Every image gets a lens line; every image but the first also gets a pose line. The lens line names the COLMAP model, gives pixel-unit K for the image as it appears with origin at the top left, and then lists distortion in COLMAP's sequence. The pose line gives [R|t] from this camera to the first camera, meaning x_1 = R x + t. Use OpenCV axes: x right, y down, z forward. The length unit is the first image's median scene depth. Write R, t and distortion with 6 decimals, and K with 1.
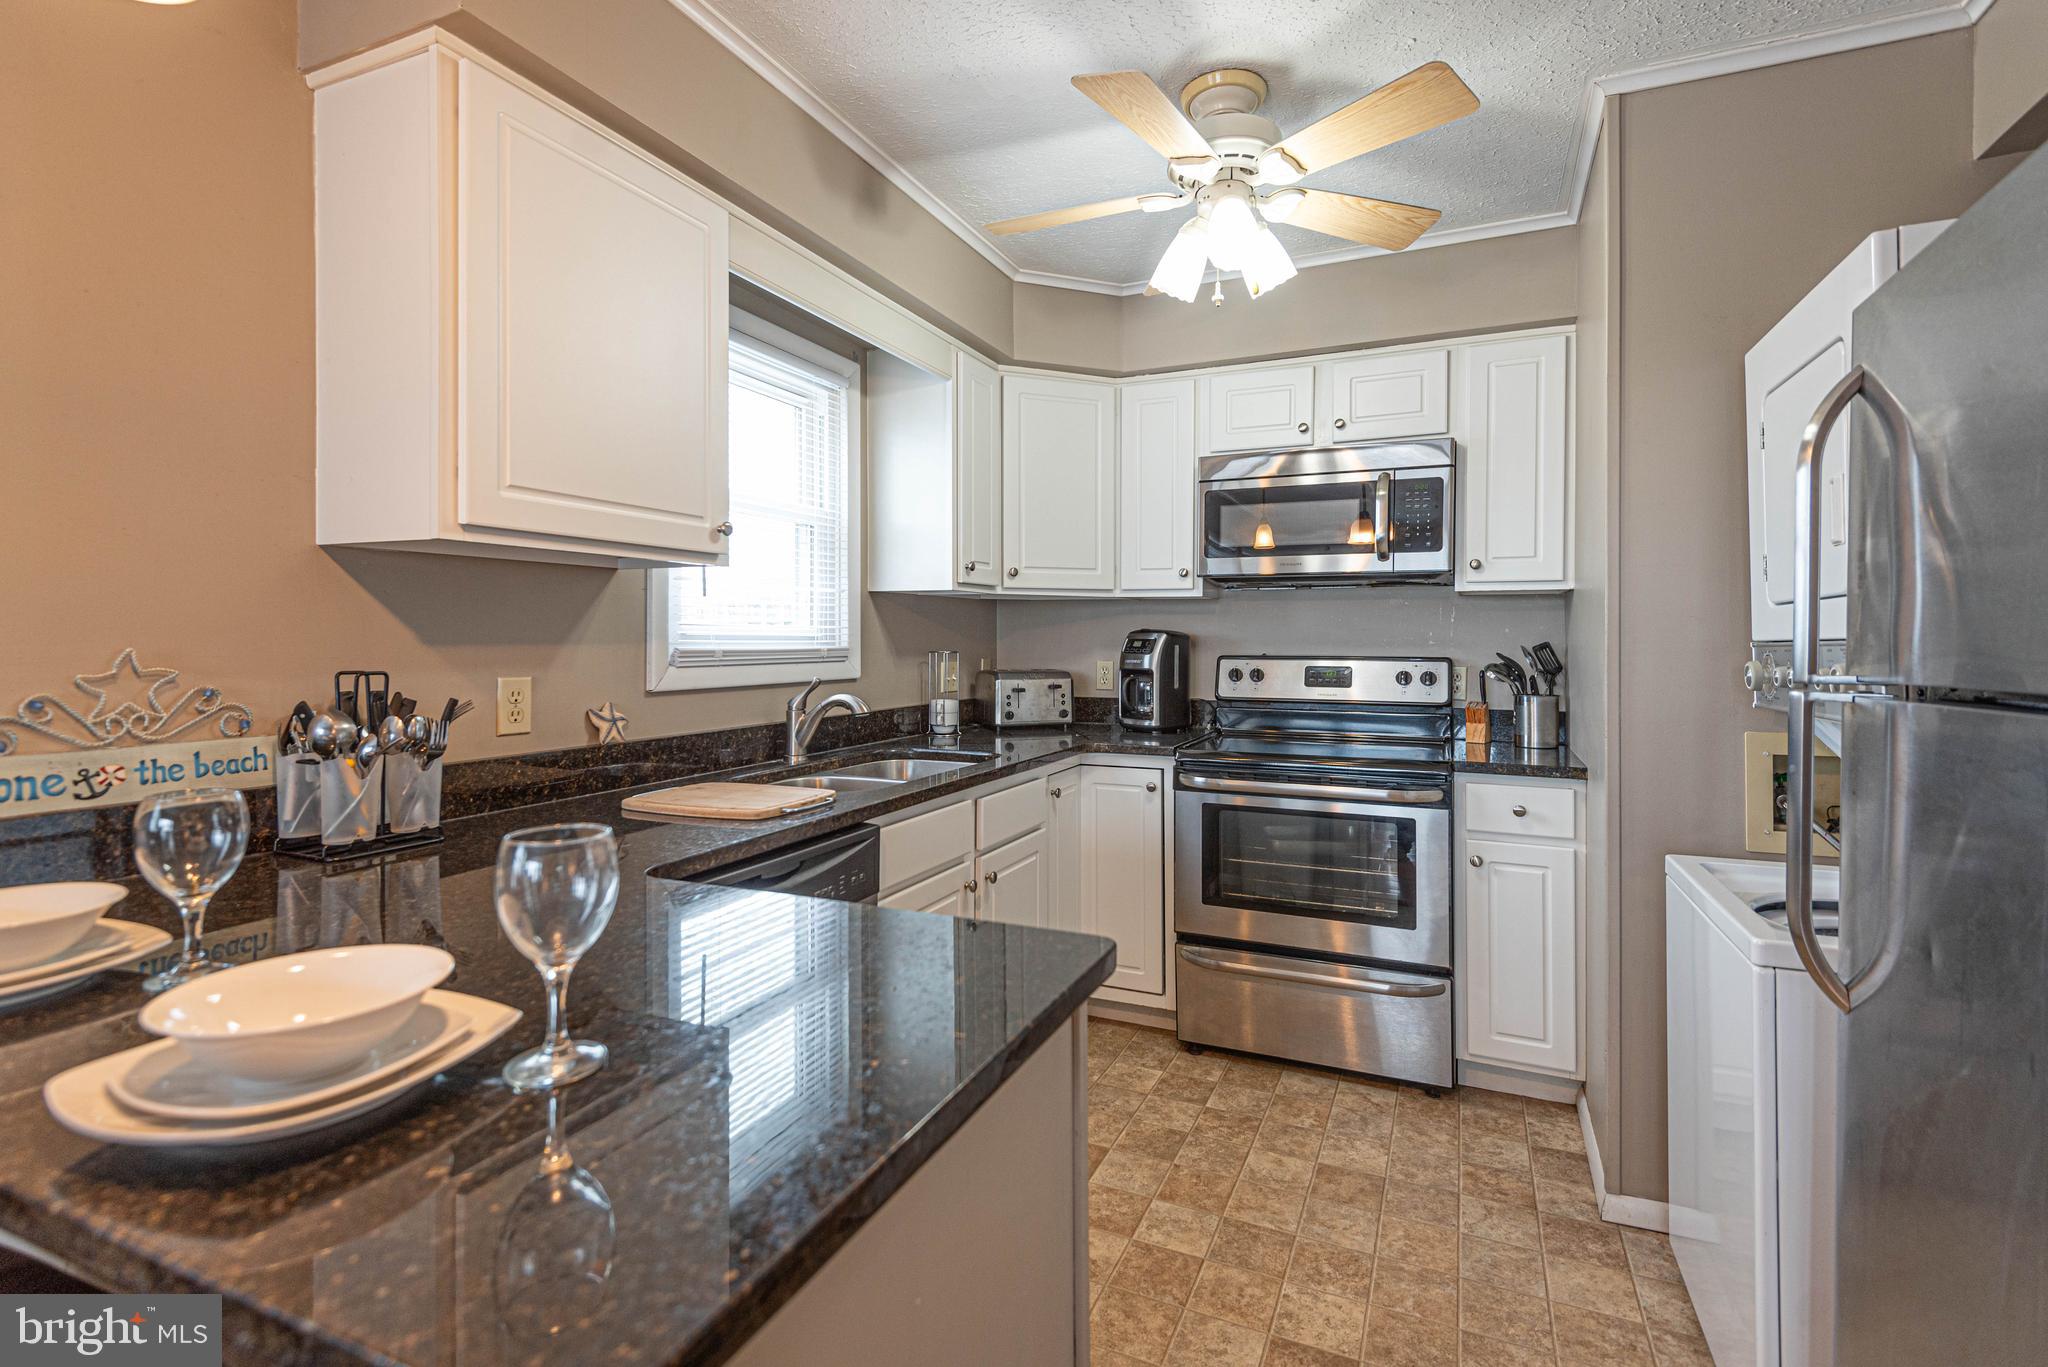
lens RADIAL K [[947.9, 0, 1005.3], [0, 947.9, 640.0], [0, 0, 1]] dist [0.024344, -0.018780]
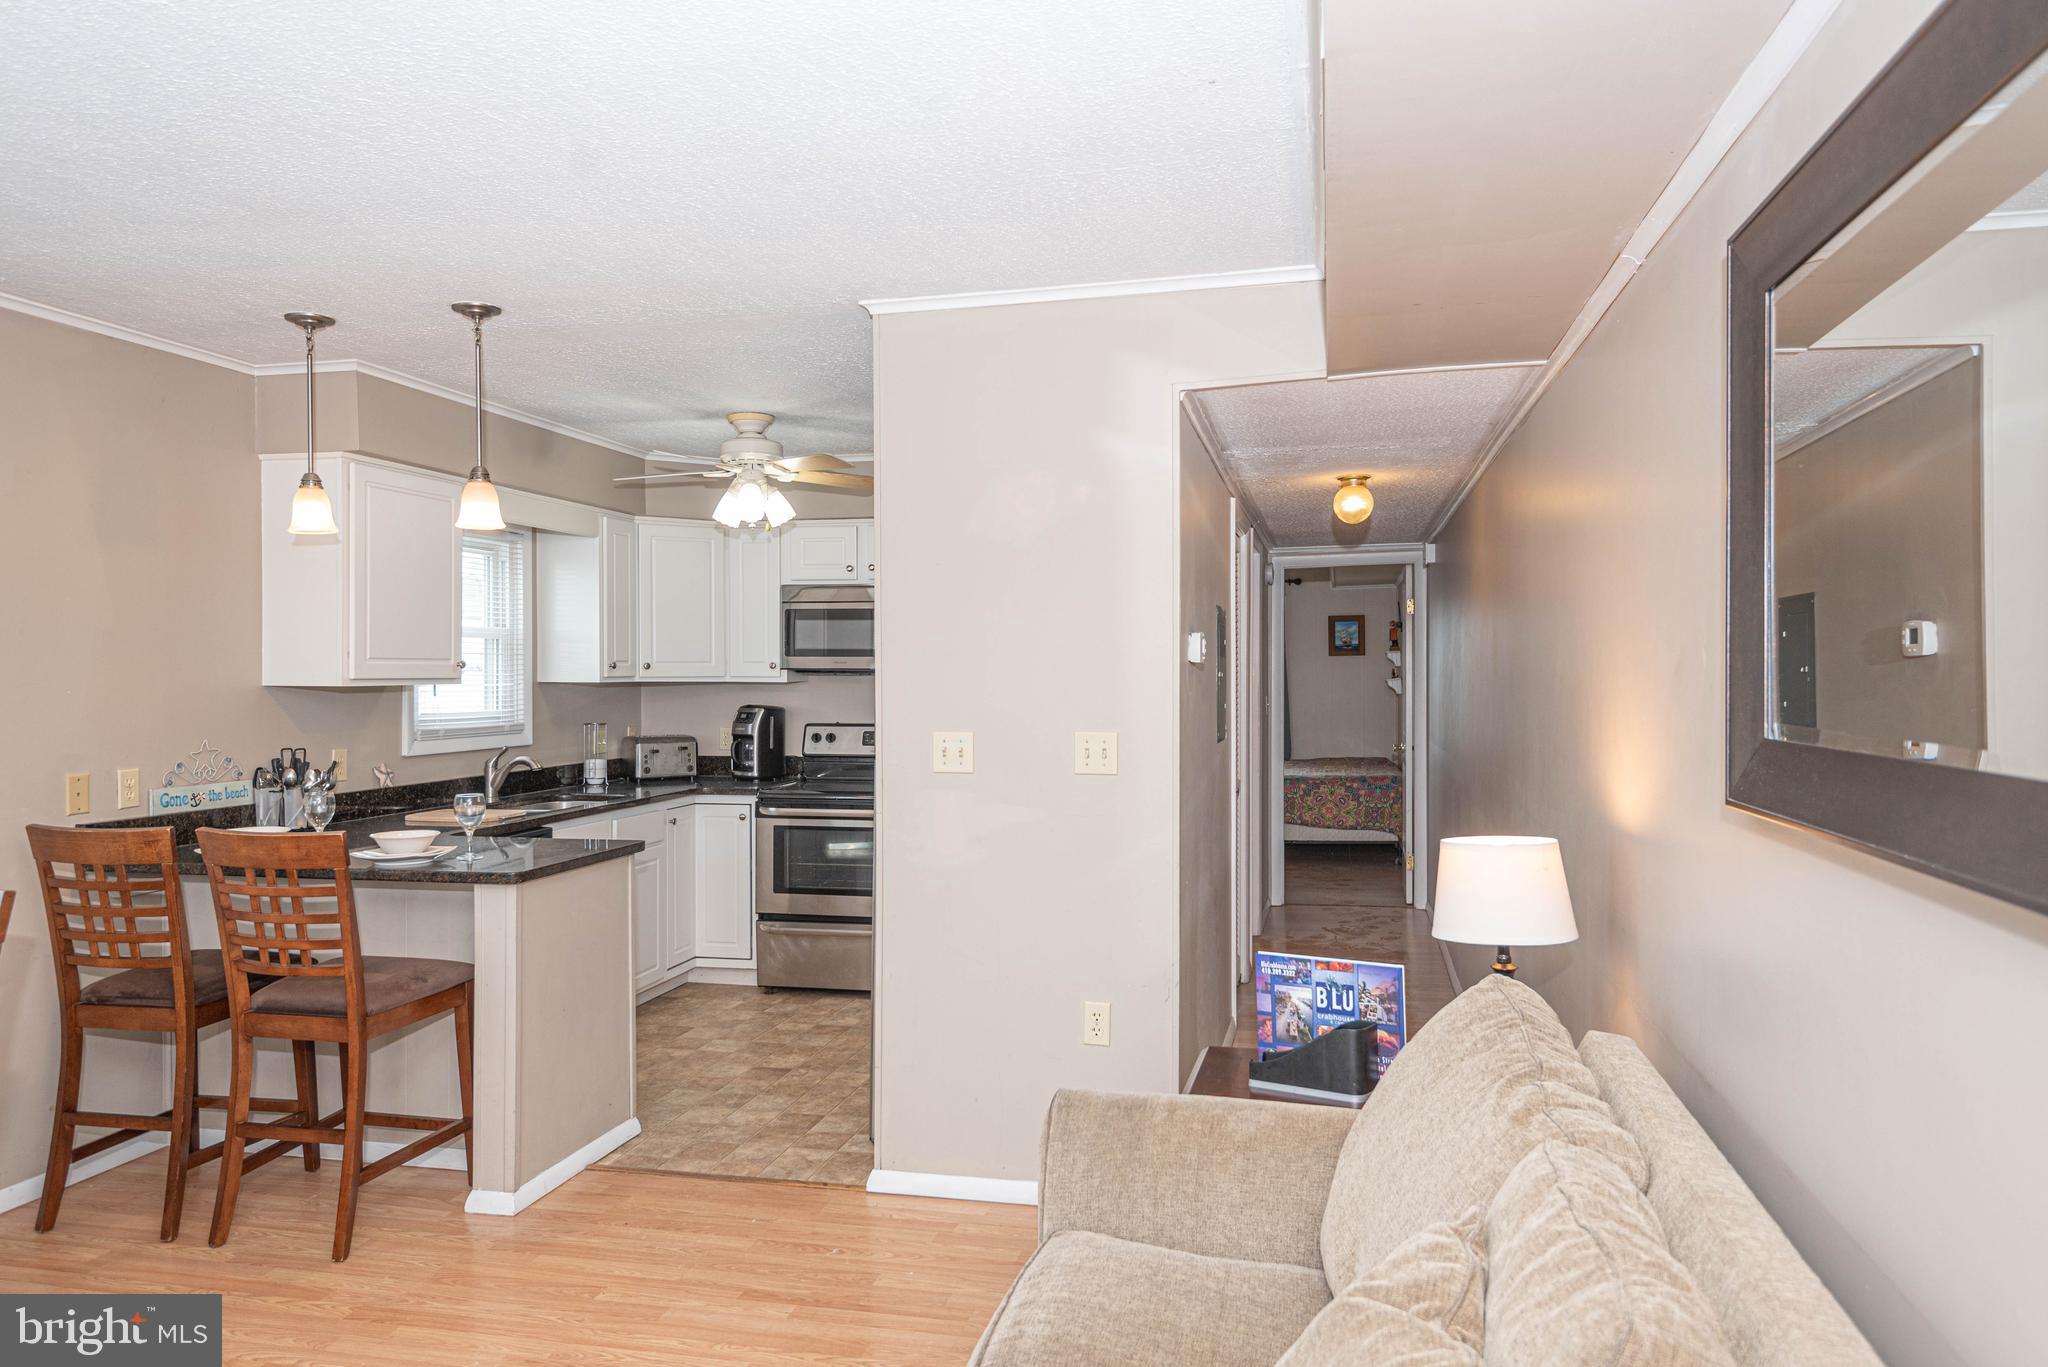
lens RADIAL K [[1344.4, 0, 1046.8], [0, 1344.4, 675.8], [0, 0, 1]] dist [0.005202, -0.002526]
pose [[0.970918, -0.001554, 0.239407, 0.118187], [0.001086, 0.999997, 0.002085, -0.068860], [-0.239409, -0.001764, 0.970917, -1.175557]]
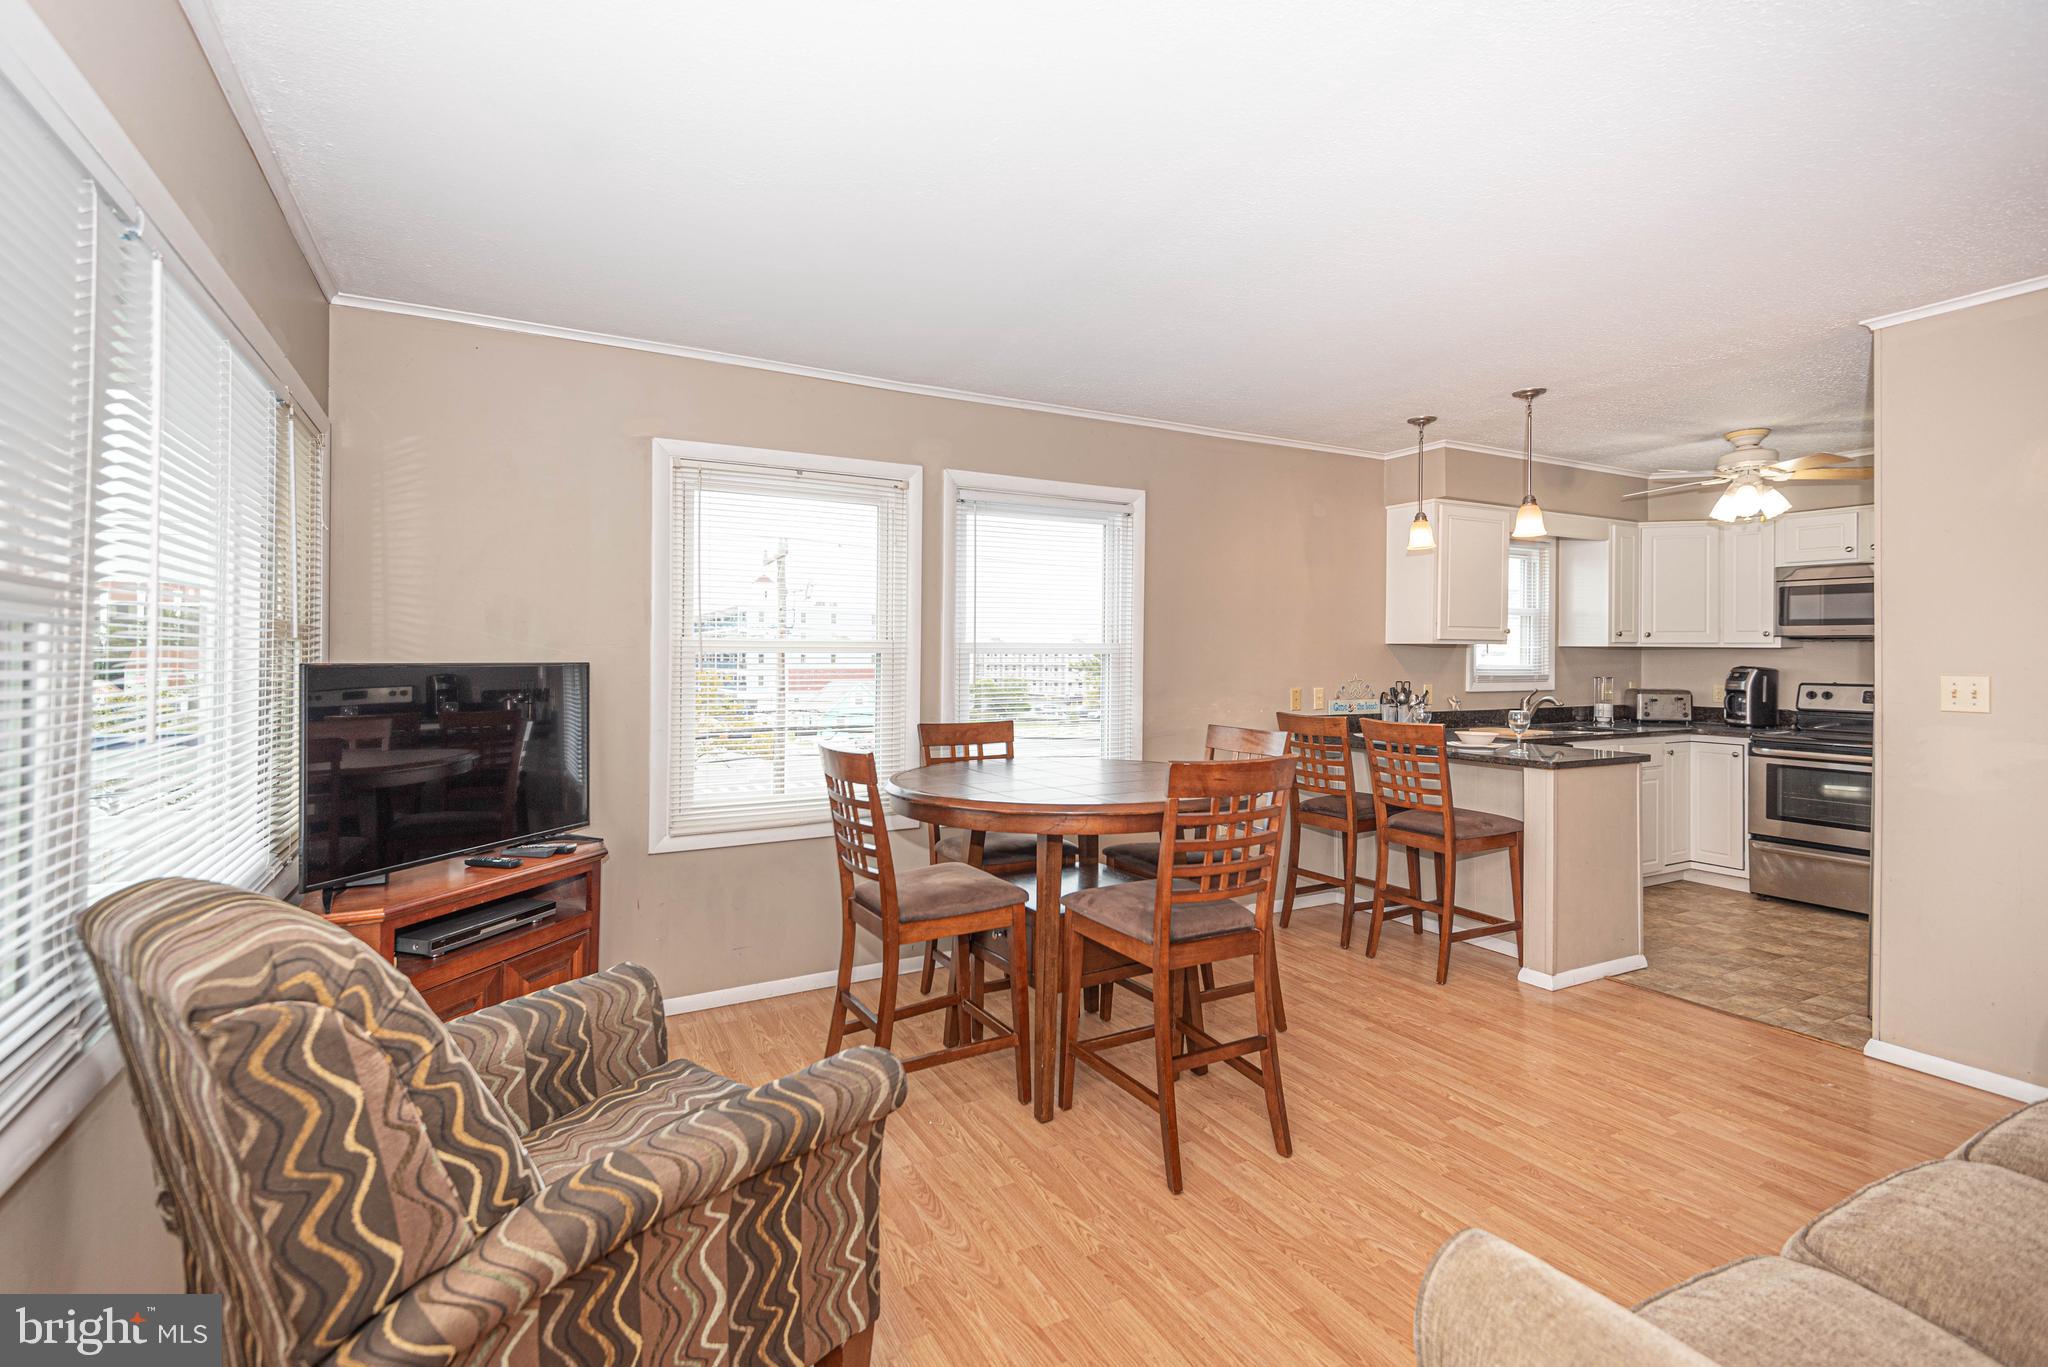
lens RADIAL K [[942.1, 0, 1004.4], [0, 942.1, 654.3], [0, 0, 1]] dist [0.026960, -0.023575]
pose [[0.807396, 0.002642, -0.590004, 0.098830], [-0.004860, 0.999986, -0.002172, -0.027697], [0.589990, 0.004621, 0.807397, -1.368347]]
